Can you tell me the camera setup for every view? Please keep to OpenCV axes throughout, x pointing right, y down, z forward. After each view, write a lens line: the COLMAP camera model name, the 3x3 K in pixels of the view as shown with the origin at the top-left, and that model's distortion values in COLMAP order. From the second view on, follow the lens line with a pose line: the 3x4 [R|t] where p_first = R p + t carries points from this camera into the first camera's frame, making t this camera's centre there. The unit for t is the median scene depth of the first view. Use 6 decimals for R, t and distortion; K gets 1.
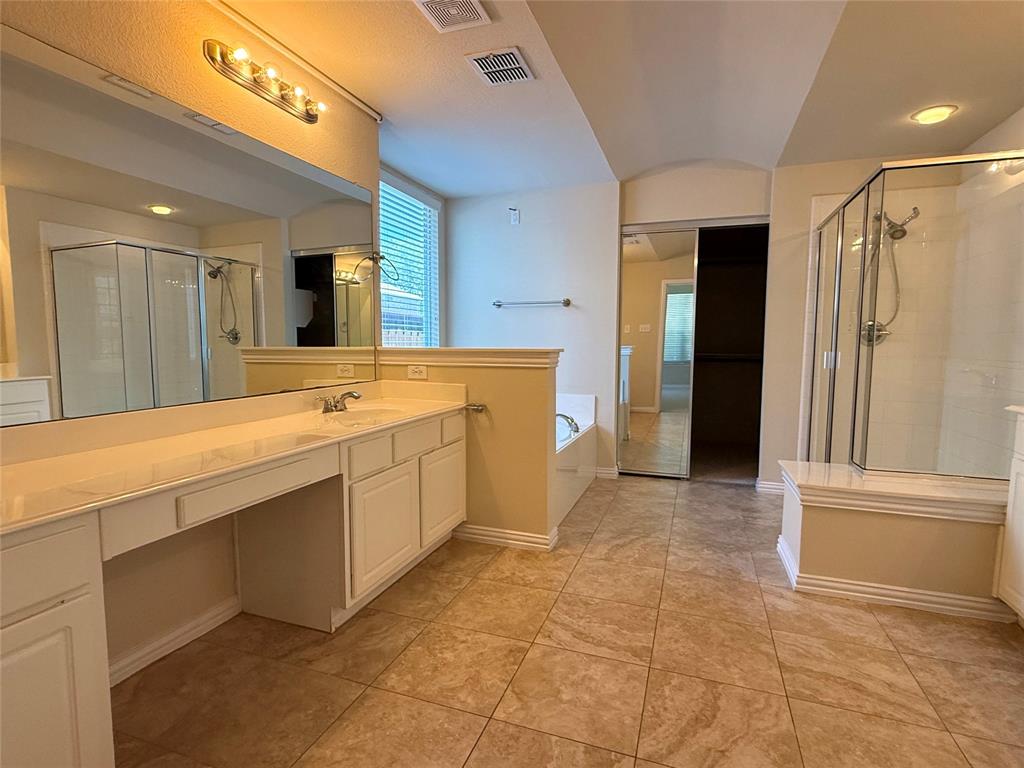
lens RADIAL K [[527.1, 0, 510.6], [0, 527.1, 389.4], [0, 0, 1]] dist [-0.000425, -0.000037]
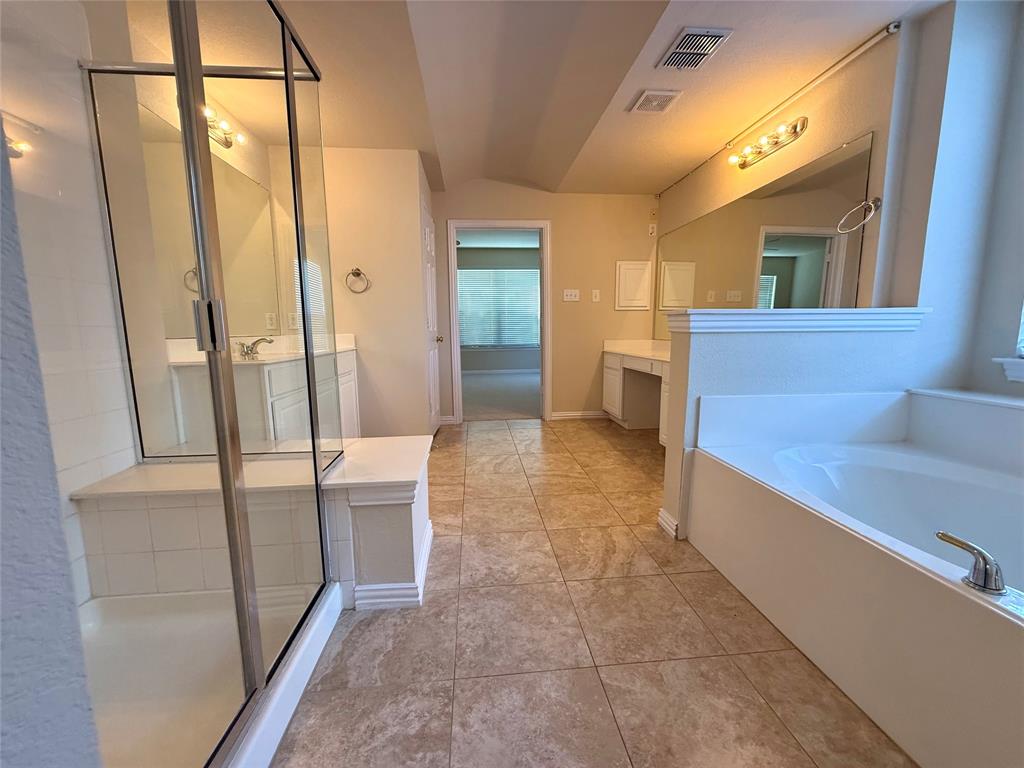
lens RADIAL K [[410.3, 0, 509.7], [0, 410.3, 387.0], [0, 0, 1]] dist [0.000008, 0.000006]
pose [[-0.908070, 0.062267, -0.414163, 0.697771], [-0.030804, 0.976278, 0.214317, -0.101463], [0.417683, 0.207373, -0.884611, 1.686269]]
